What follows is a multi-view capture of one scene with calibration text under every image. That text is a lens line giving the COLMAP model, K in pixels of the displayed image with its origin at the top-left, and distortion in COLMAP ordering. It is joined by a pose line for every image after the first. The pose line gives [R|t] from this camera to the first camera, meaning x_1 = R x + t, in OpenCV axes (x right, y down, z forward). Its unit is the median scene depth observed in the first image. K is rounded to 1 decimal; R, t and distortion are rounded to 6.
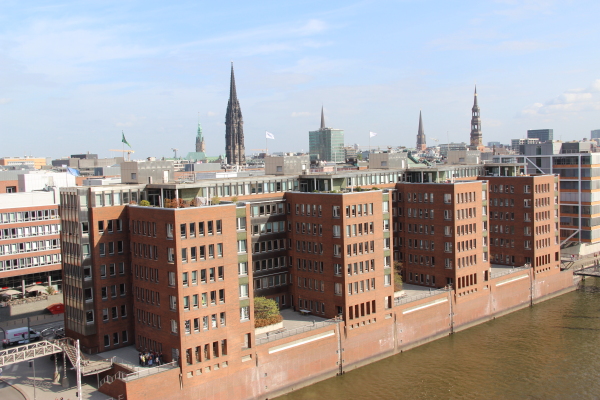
lens RADIAL K [[678.3, 0, 301.2], [0, 678.3, 191.7], [0, 0, 1]] dist [-0.116252, 0.447406]
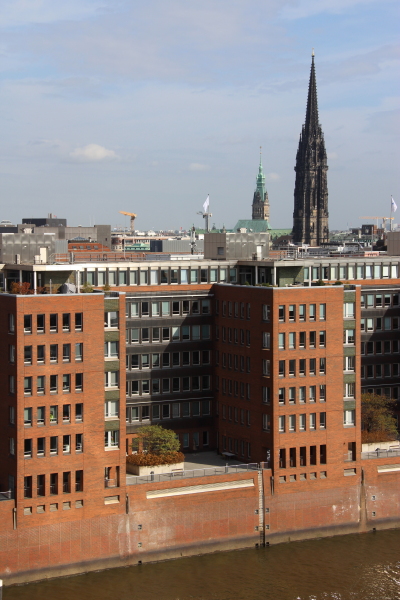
lens RADIAL K [[1385.8, 0, 200.0], [0, 1385.8, 300.0], [0, 0, 1]] dist [0.483928, 0.121833]
pose [[0.968692, 0.041230, -0.244819, 0.397260], [-0.041295, 0.999135, 0.004868, 0.013657], [0.244808, 0.005394, 0.969557, -0.501503]]
